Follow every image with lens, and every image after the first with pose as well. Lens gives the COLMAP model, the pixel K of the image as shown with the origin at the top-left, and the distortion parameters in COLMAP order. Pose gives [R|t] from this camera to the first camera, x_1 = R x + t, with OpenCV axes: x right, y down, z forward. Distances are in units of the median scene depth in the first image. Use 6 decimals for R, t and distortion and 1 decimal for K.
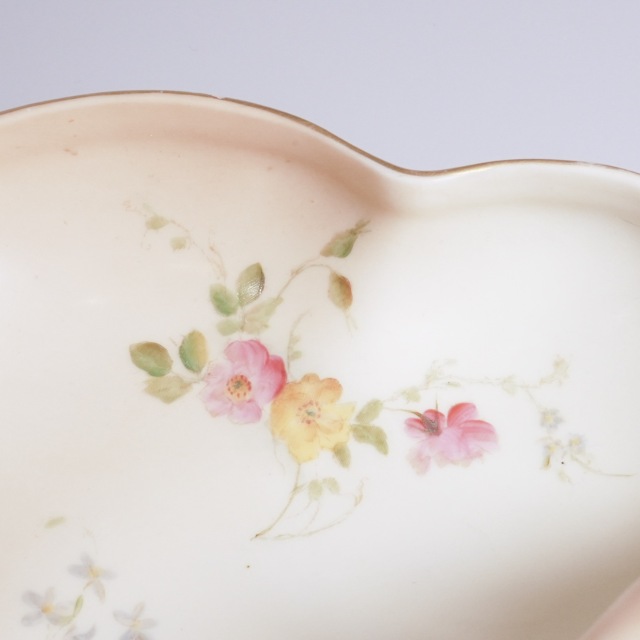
lens RADIAL K [[1212.1, 0, 323.2], [0, 1212.1, 329.4], [0, 0, 1]] dist [-0.005909, 0.002763]
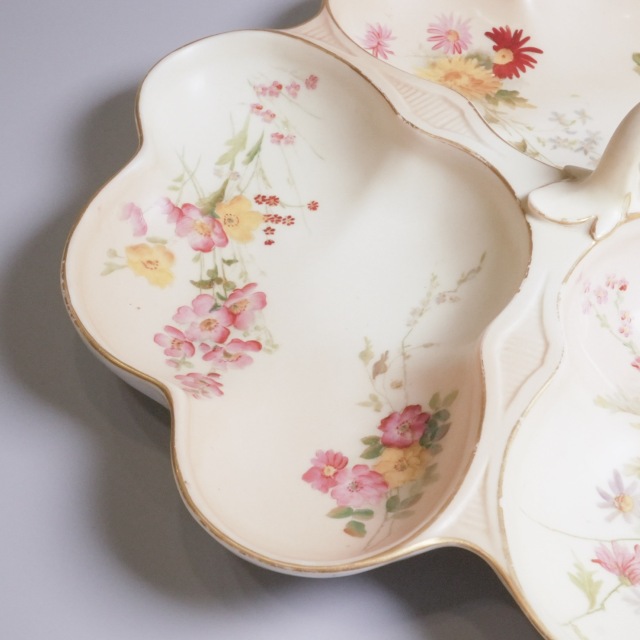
lens RADIAL K [[1212.1, 0, 323.2], [0, 1212.1, 329.4], [0, 0, 1]] dist [-0.005909, 0.002763]
pose [[0.857850, 0.349497, -0.376756, 0.348701], [-0.396077, 0.916778, -0.051396, 0.798329], [0.327439, 0.193314, 0.924886, -1.062047]]
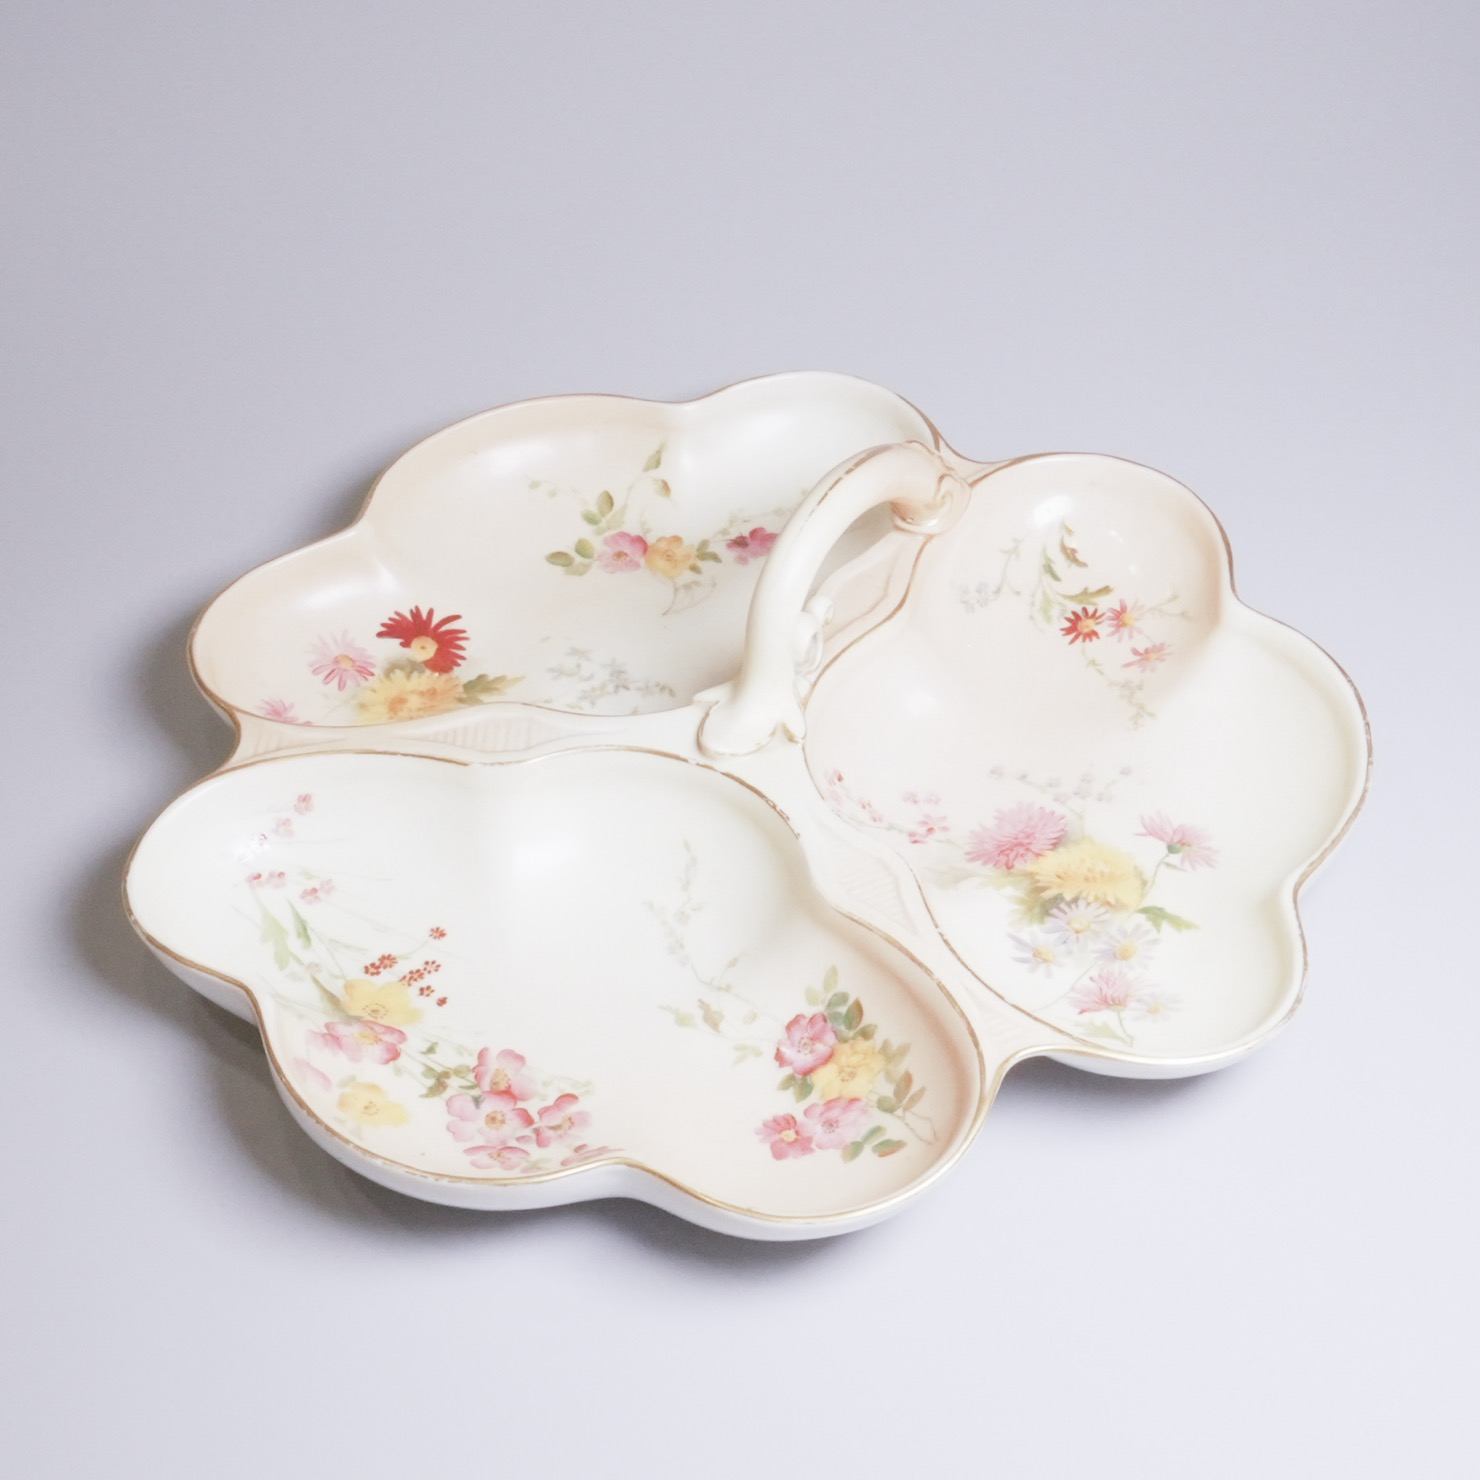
lens RADIAL K [[2802.9, 0, 747.4], [0, 2802.9, 761.7], [0, 0, 1]] dist [-0.005909, 0.002763]
pose [[0.944507, -0.273452, 0.182017, -0.661055], [0.308608, 0.928511, -0.206464, 1.118331], [-0.112547, 0.251179, 0.961375, -2.513709]]
